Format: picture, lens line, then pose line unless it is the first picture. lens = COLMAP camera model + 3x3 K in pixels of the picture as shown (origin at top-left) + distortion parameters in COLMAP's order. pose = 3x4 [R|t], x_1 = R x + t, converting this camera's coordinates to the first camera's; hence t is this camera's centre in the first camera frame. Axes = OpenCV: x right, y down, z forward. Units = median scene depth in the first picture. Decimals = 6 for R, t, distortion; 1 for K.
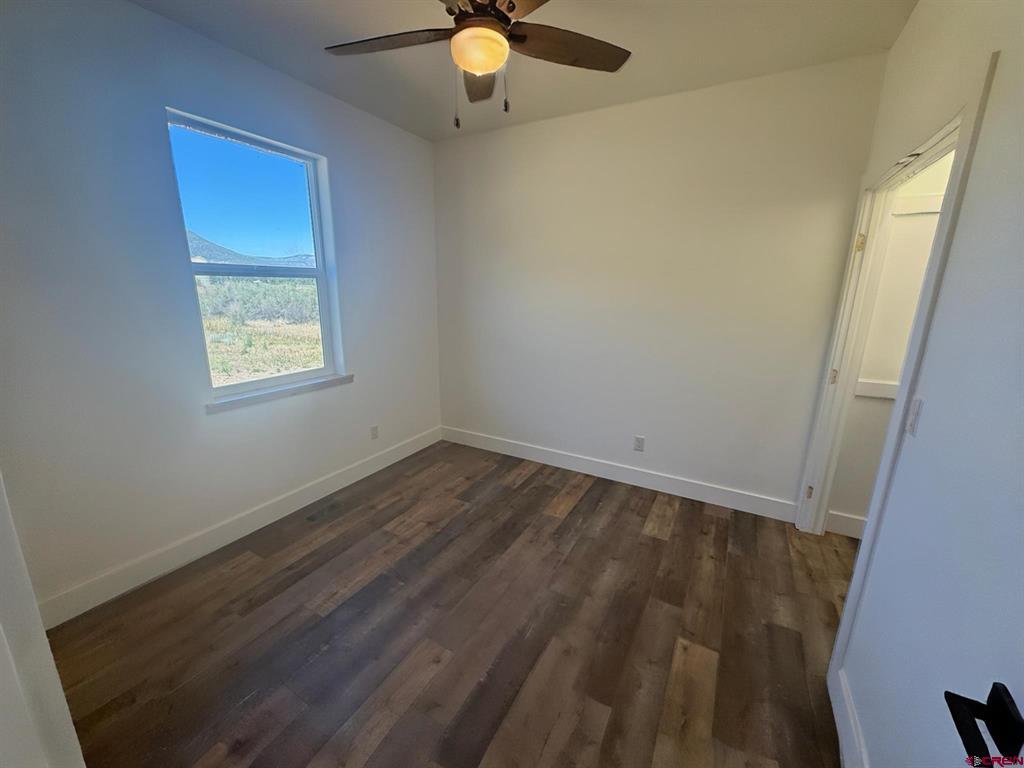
lens RADIAL K [[408.7, 0, 518.2], [0, 408.7, 383.5], [0, 0, 1]] dist [0.000241, 0.000865]
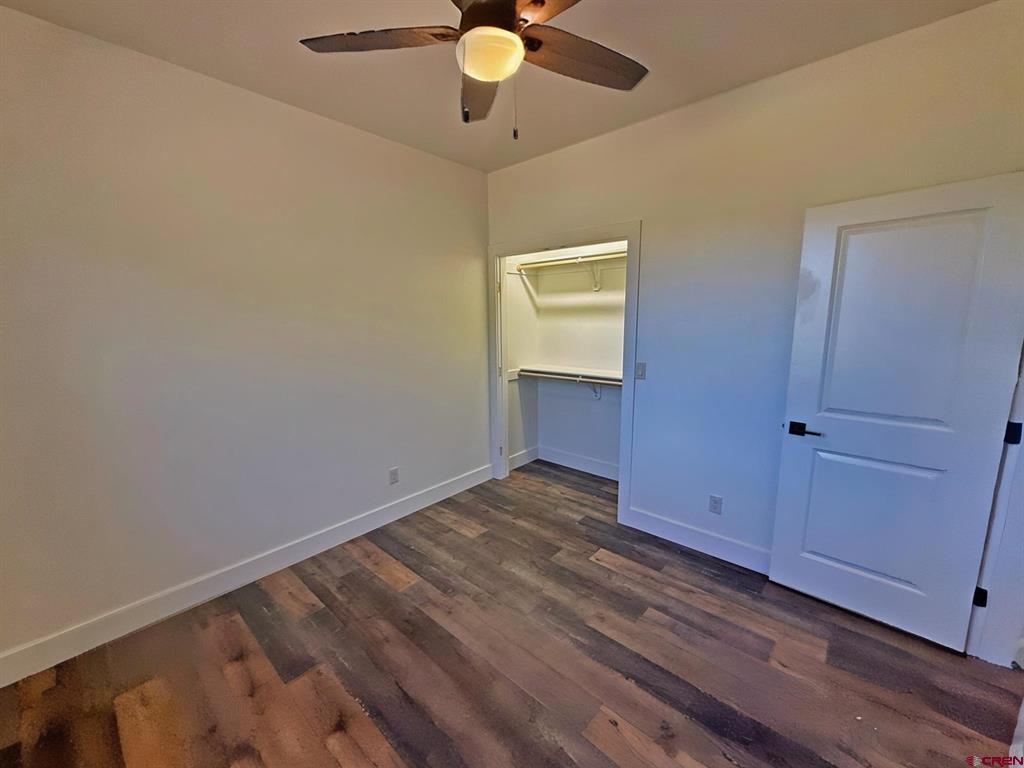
lens RADIAL K [[408.7, 0, 506.5], [0, 408.7, 380.2], [0, 0, 1]] dist [0.000241, 0.000865]
pose [[0.230261, -0.175600, 0.957154, -0.629182], [0.236794, 0.964131, 0.119915, -0.148601], [-0.943880, 0.199036, 0.263583, 0.522001]]
